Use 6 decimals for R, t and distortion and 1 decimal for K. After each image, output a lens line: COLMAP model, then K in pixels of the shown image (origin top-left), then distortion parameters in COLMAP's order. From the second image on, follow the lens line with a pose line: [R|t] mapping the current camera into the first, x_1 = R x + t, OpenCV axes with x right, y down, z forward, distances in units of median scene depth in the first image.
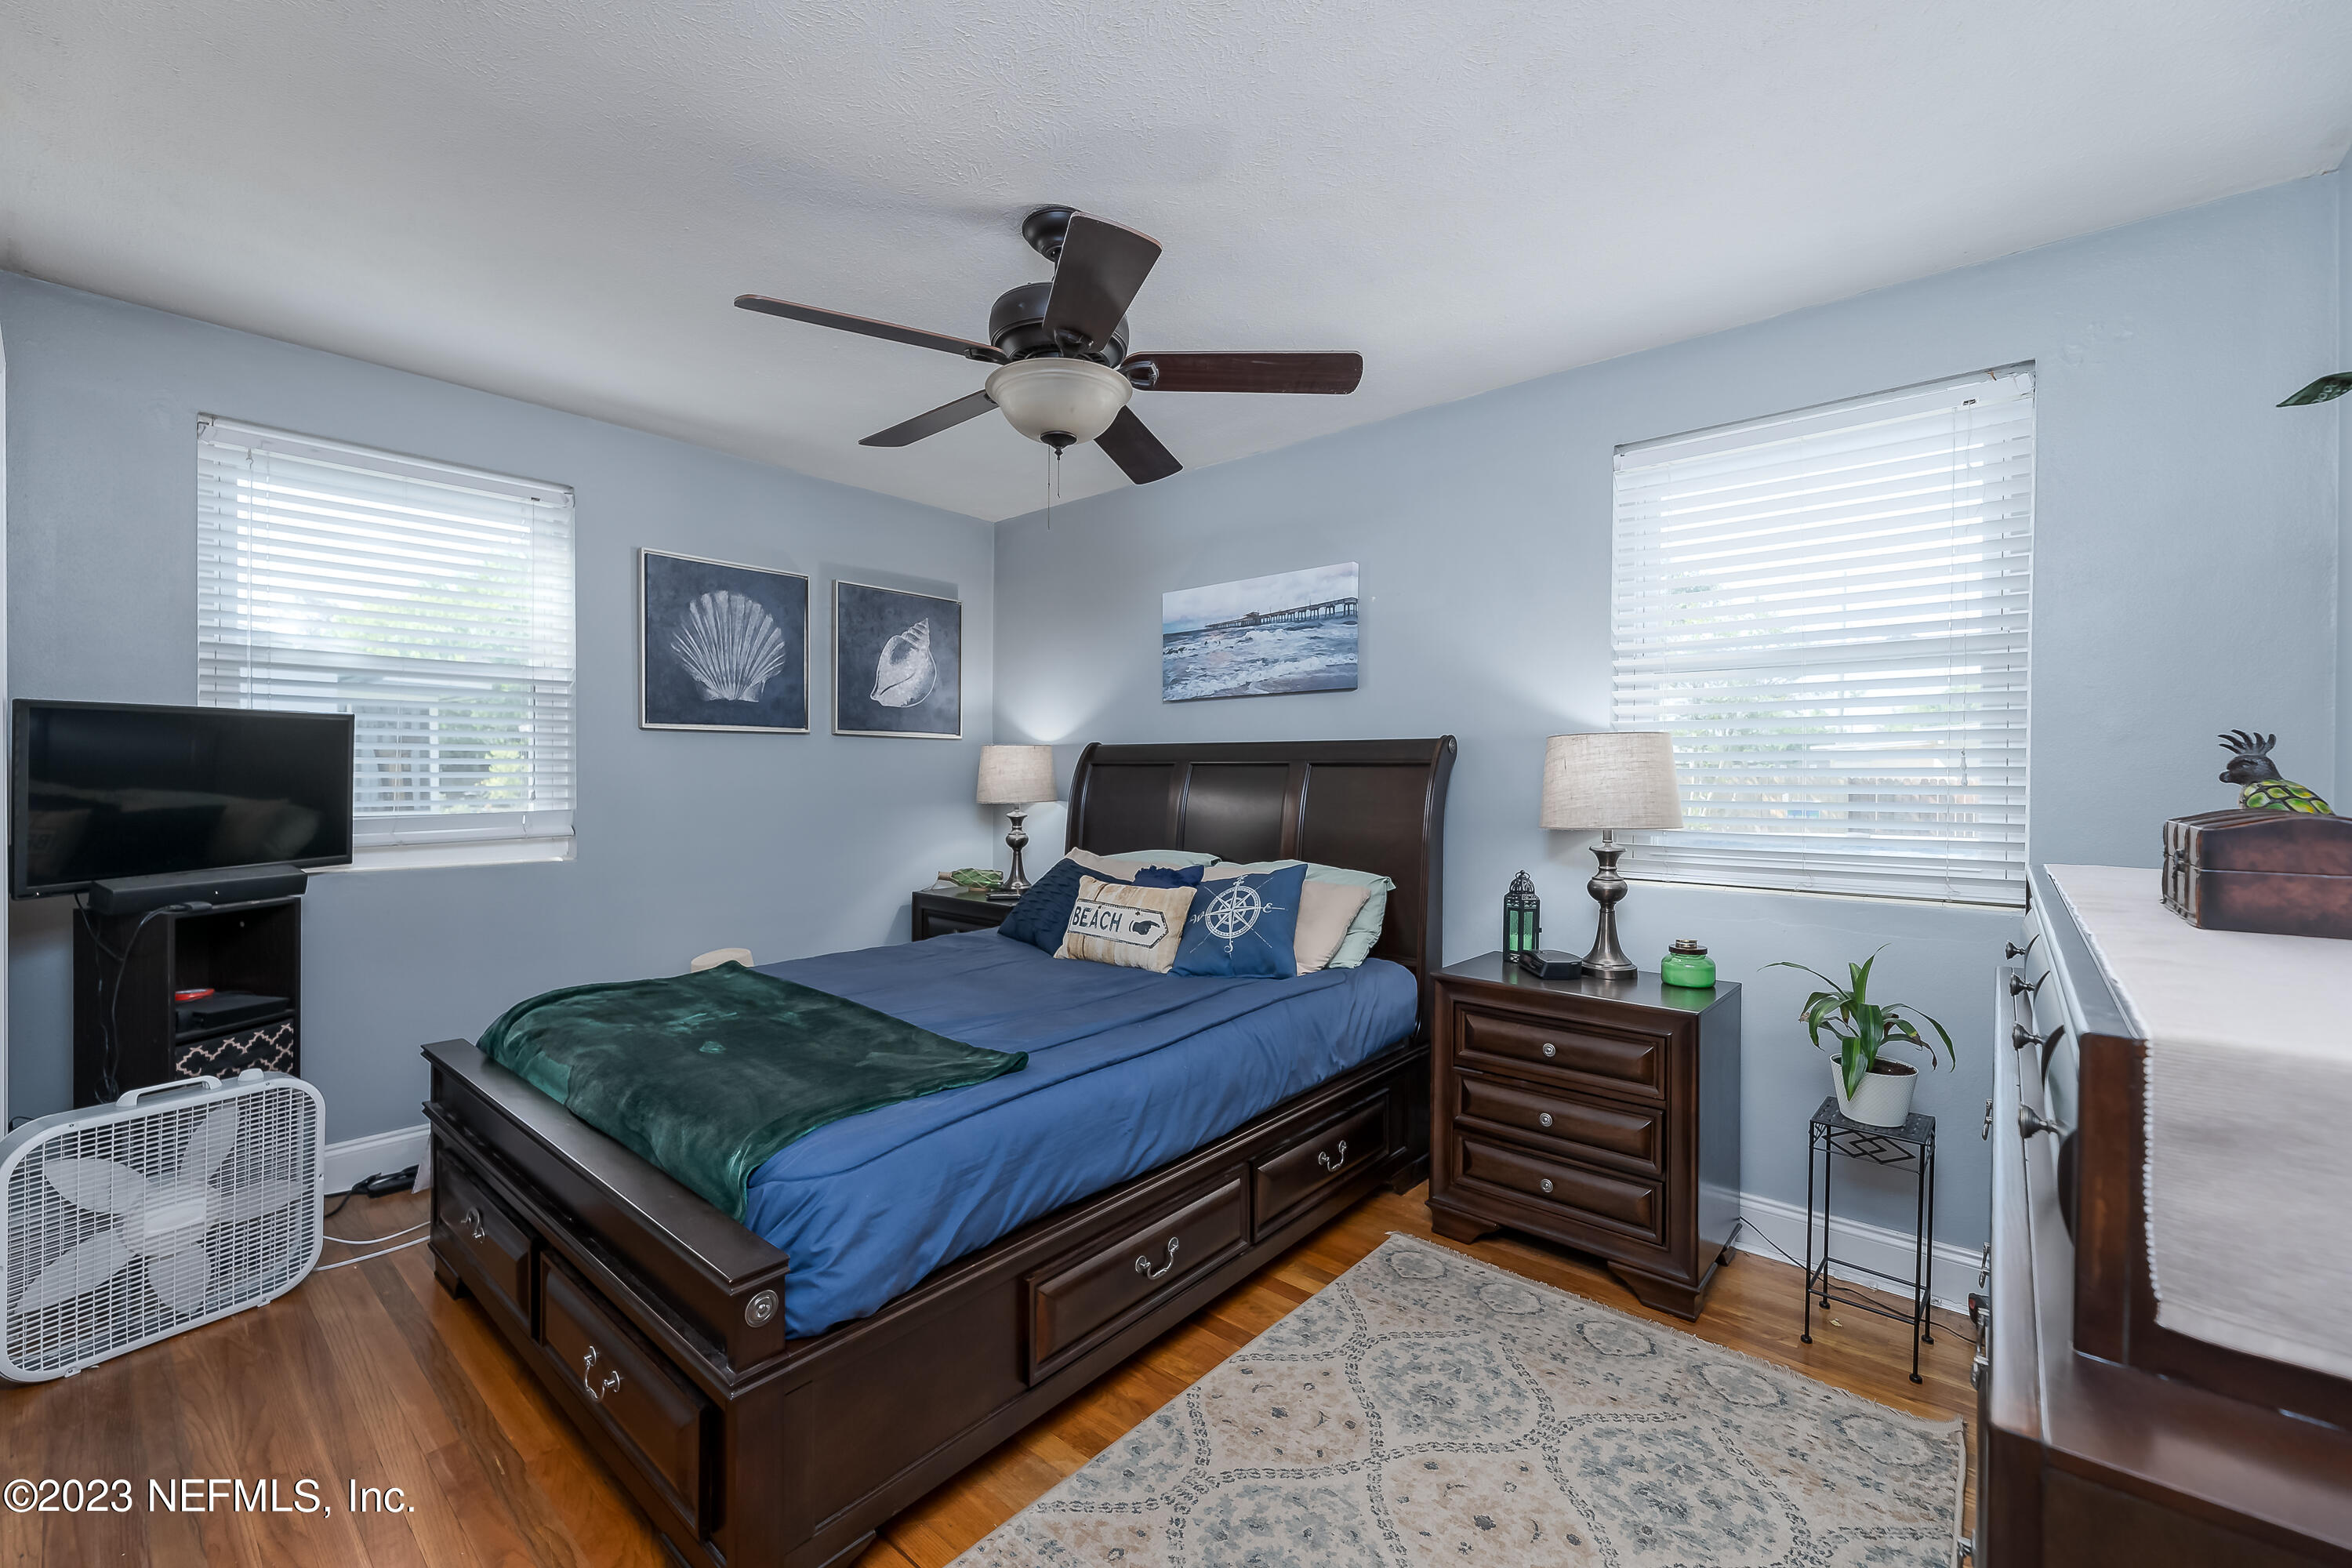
lens RADIAL K [[958.1, 0, 1159.8], [0, 958.1, 788.0], [0, 0, 1]] dist [-0.000644, 0.000420]
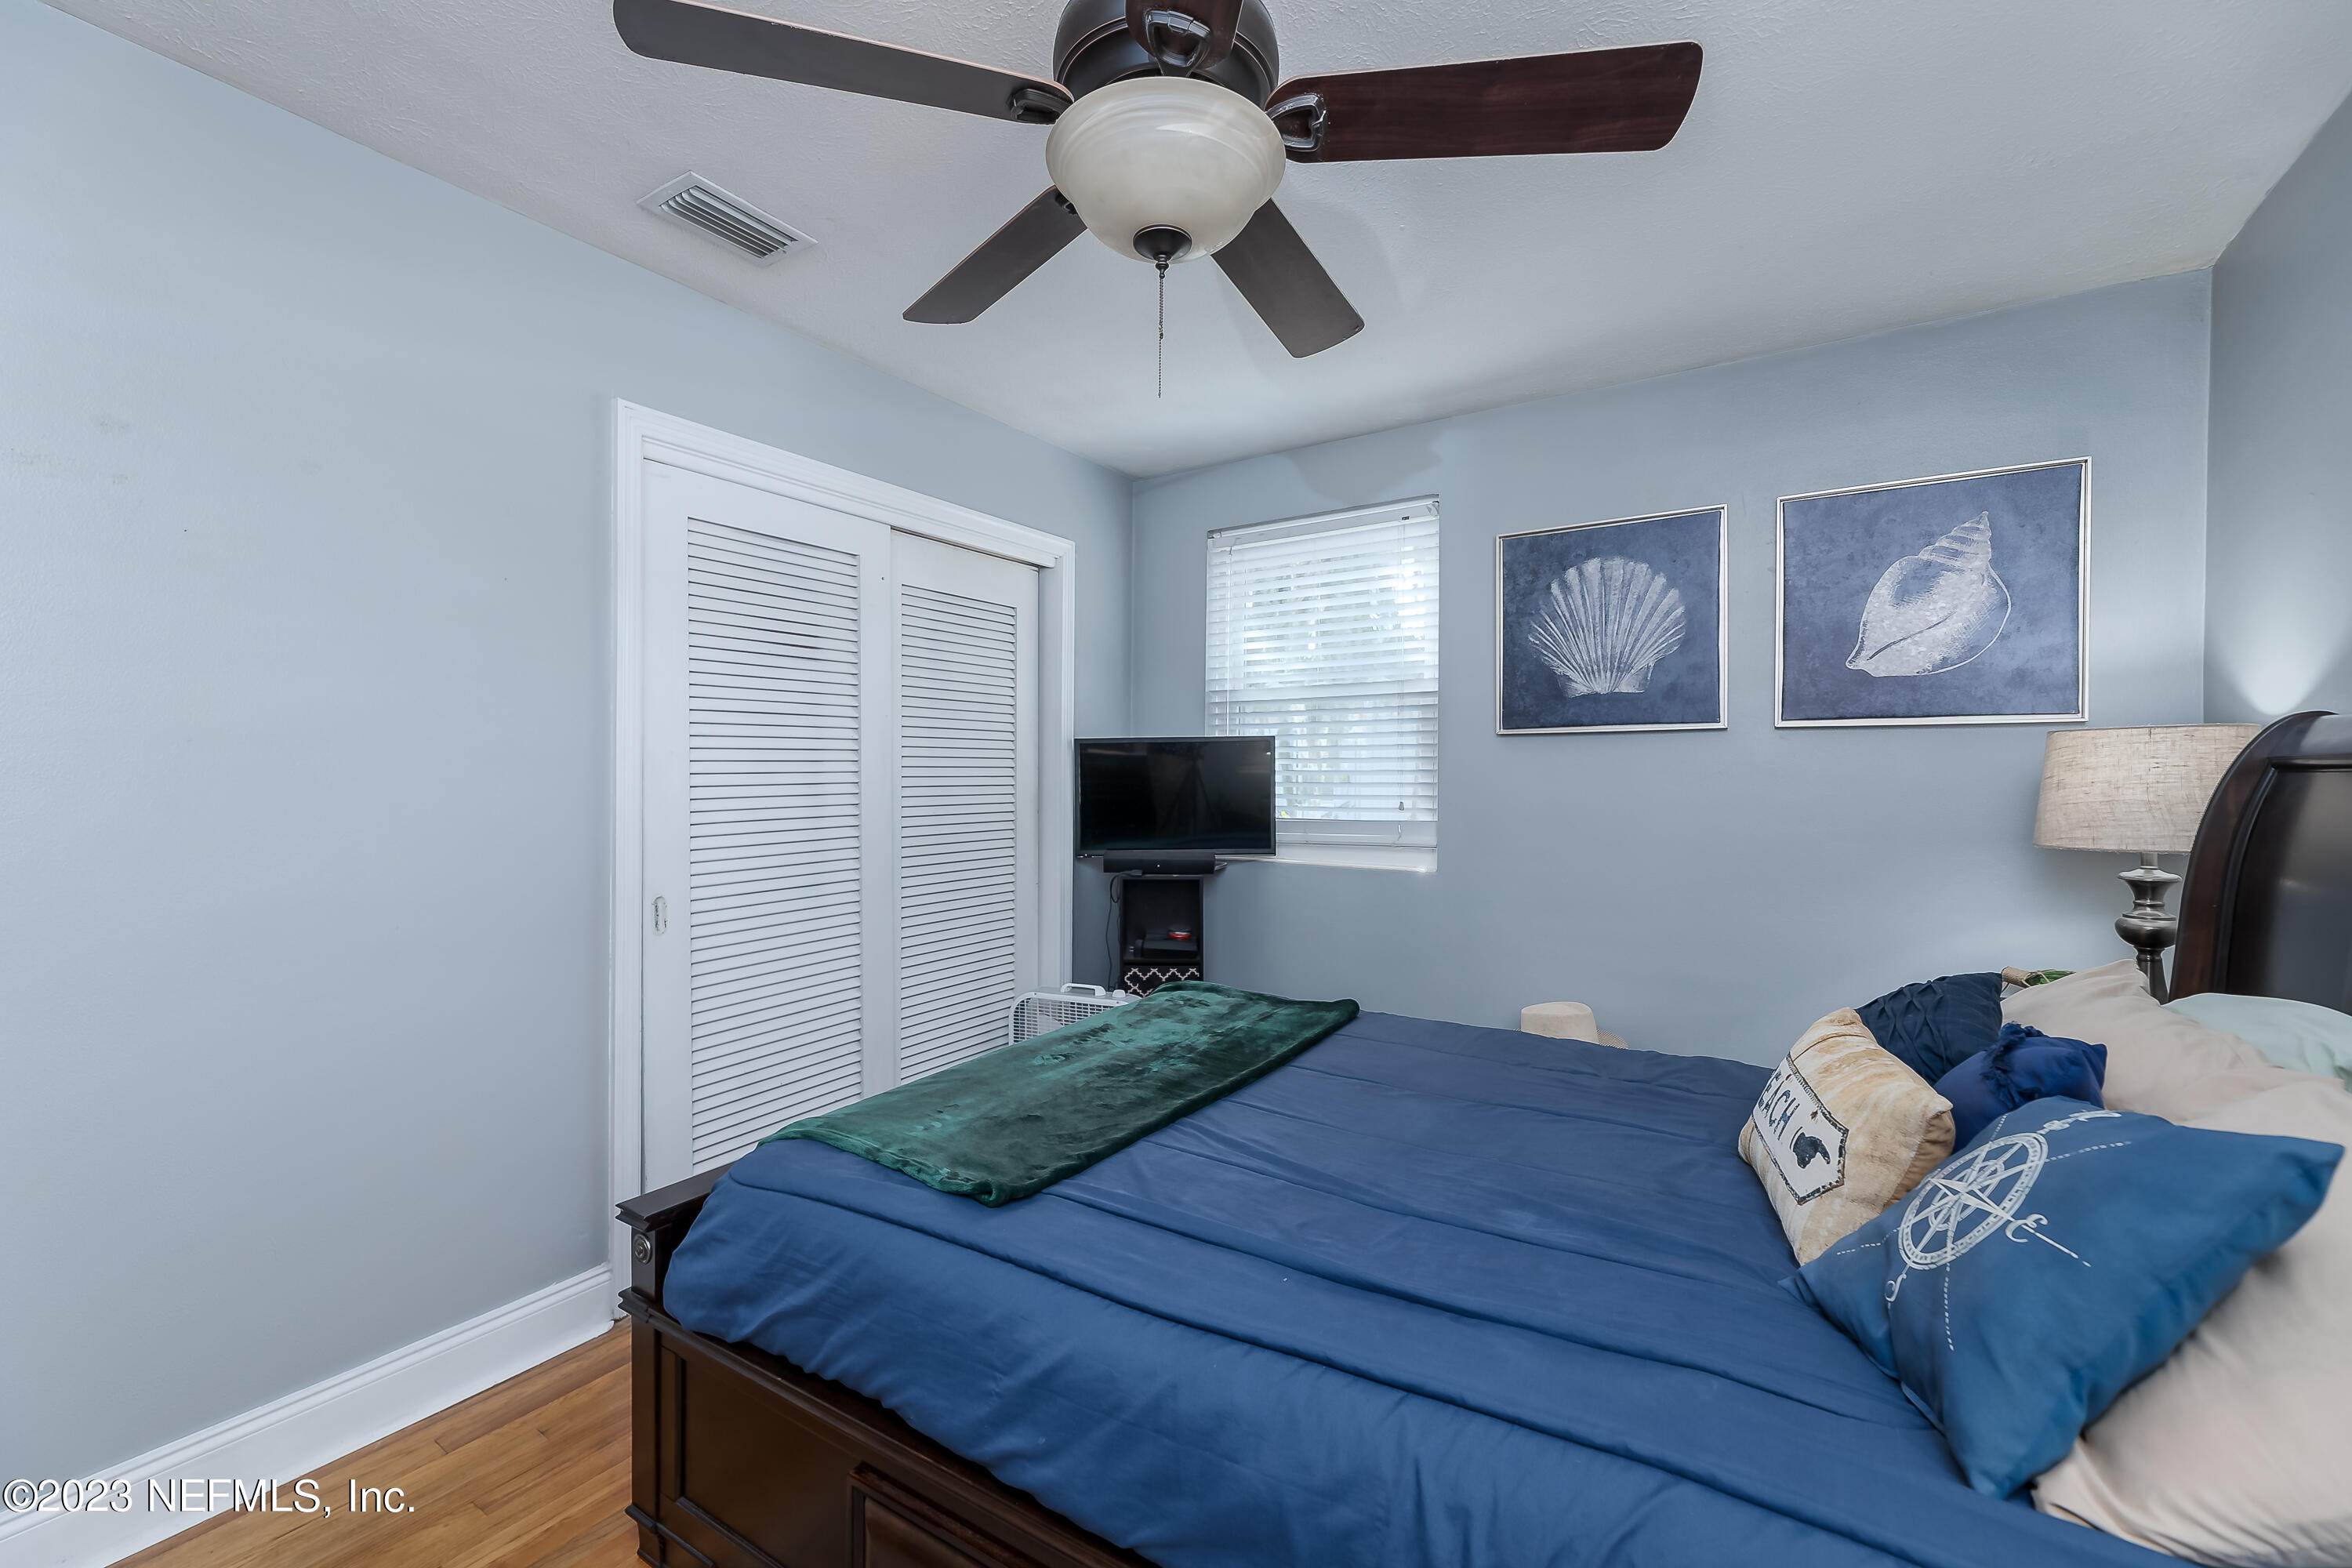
lens RADIAL K [[958.1, 0, 1159.8], [0, 958.1, 788.0], [0, 0, 1]] dist [-0.000644, 0.000420]
pose [[0.140457, 0.006220, -0.990067, 0.288086], [-0.020418, 0.999786, 0.003384, -0.008228], [0.989876, 0.019740, 0.140554, 0.520696]]
